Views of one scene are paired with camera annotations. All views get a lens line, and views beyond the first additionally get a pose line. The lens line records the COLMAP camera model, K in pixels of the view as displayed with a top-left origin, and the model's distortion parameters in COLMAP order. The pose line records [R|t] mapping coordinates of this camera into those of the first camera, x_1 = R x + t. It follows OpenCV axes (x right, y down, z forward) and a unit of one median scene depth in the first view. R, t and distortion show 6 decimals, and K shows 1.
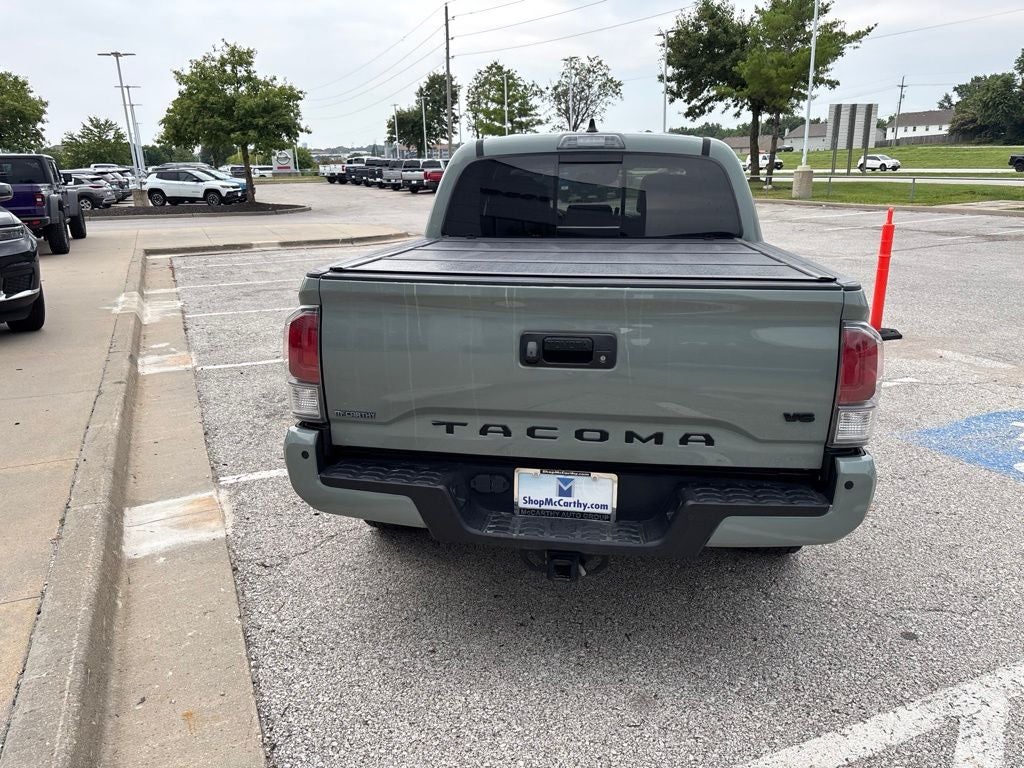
lens RADIAL K [[775.8, 0, 508.4], [0, 775.8, 391.5], [0, 0, 1]] dist [0.049197, -0.059405]
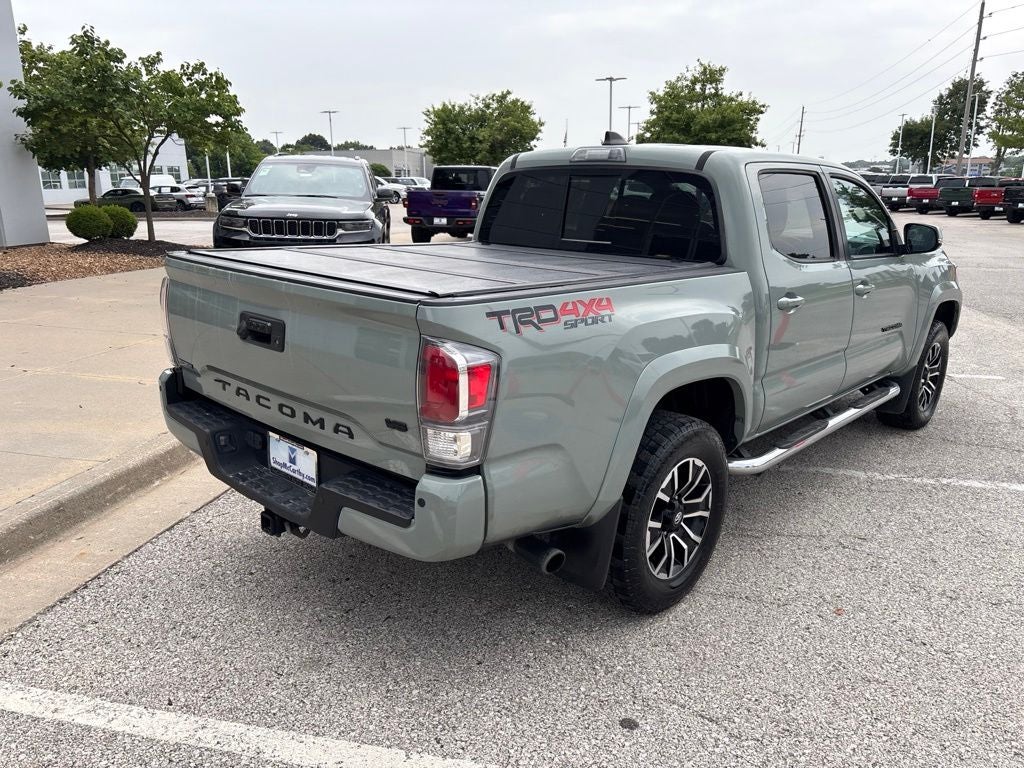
lens RADIAL K [[775.8, 0, 508.7], [0, 775.8, 387.9], [0, 0, 1]] dist [0.049197, -0.059405]
pose [[0.818622, 0.165674, -0.549918, 0.543878], [-0.176911, 0.983674, 0.032998, -0.039034], [0.546407, 0.070274, 0.834567, 0.120861]]
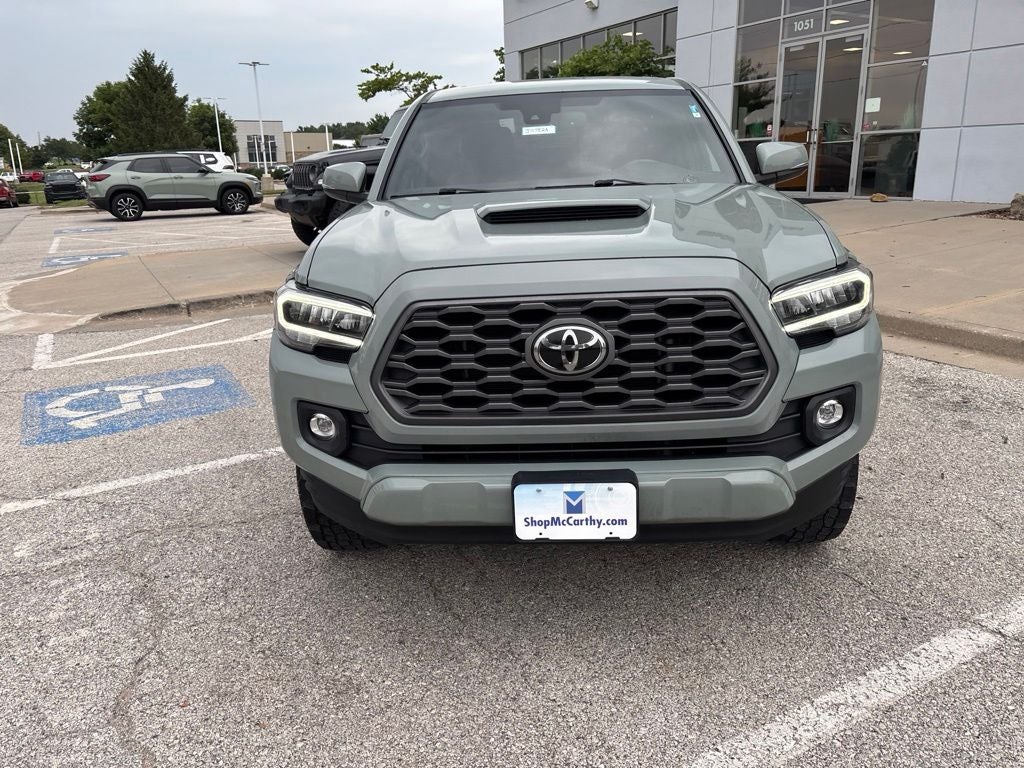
lens RADIAL K [[775.8, 0, 505.1], [0, 775.8, 387.6], [0, 0, 1]] dist [0.049197, -0.059405]
pose [[-0.995755, 0.068768, -0.061178, 0.276738], [0.024474, 0.838568, 0.544247, -0.580305], [0.088729, 0.540439, -0.836691, 2.170963]]
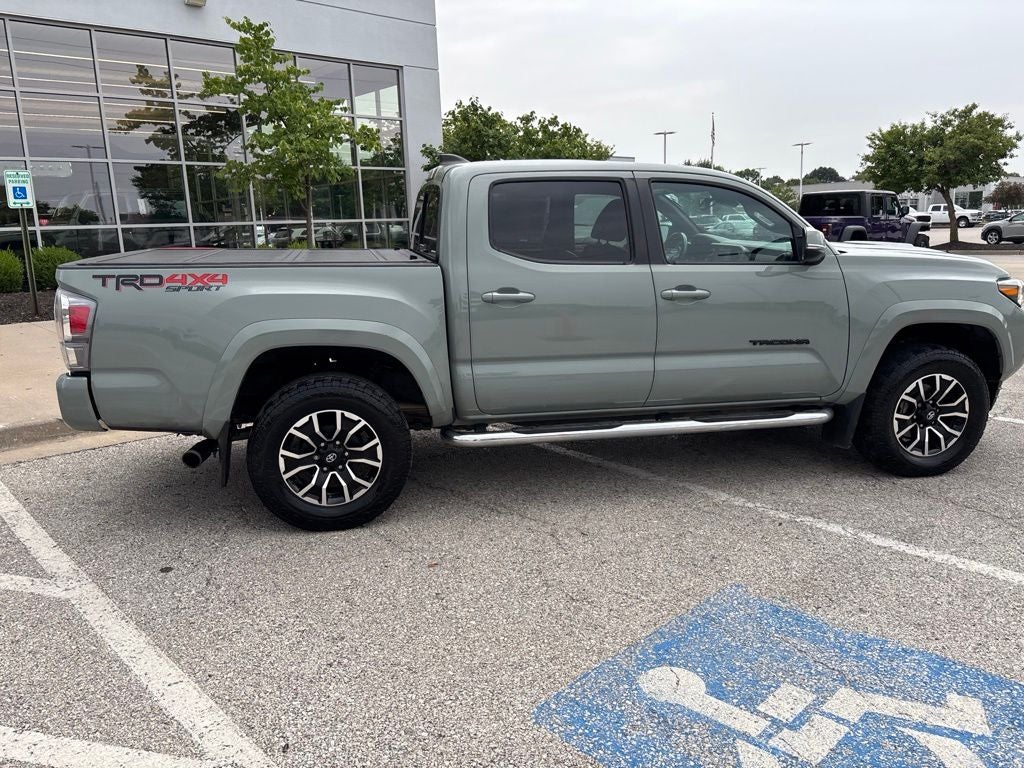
lens RADIAL K [[775.8, 0, 510.0], [0, 775.8, 378.2], [0, 0, 1]] dist [0.049197, -0.059405]
pose [[0.333692, 0.191842, -0.922955, 1.177300], [-0.244943, 0.963090, 0.111626, -0.164404], [0.910303, 0.188823, 0.368366, 0.655800]]
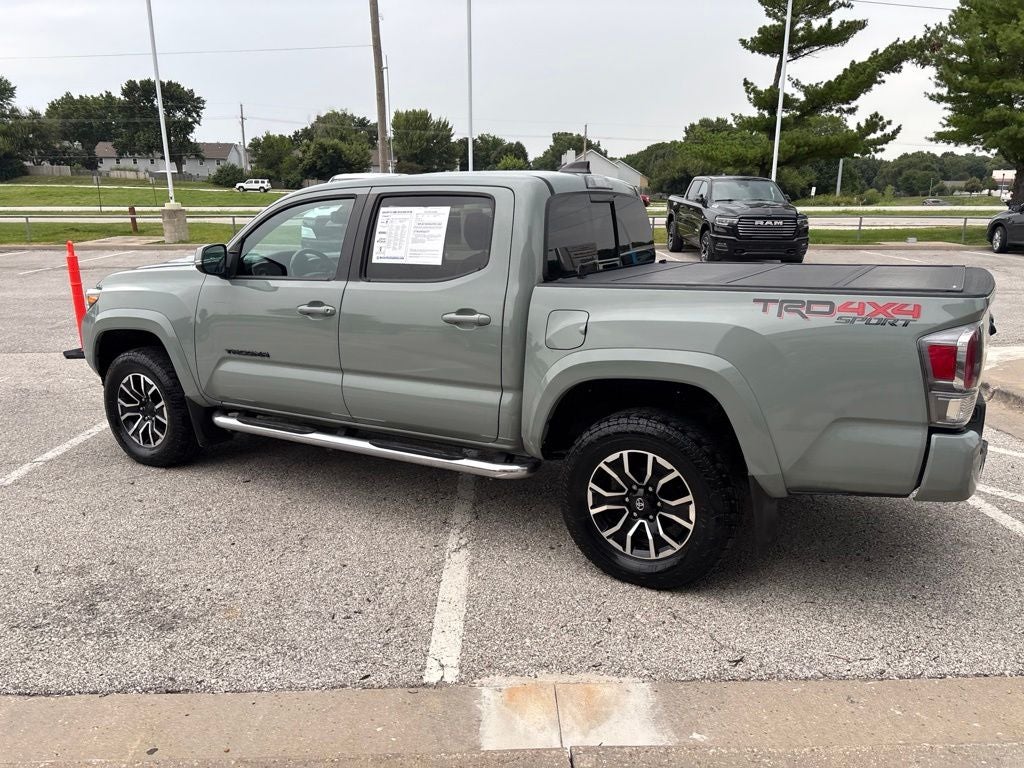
lens RADIAL K [[775.8, 0, 508.4], [0, 775.8, 388.1], [0, 0, 1]] dist [0.049197, -0.059405]
pose [[0.387751, -0.209076, 0.897740, -0.882728], [0.253240, 0.960622, 0.114341, -0.180839], [-0.886295, 0.183008, 0.425429, 0.630970]]
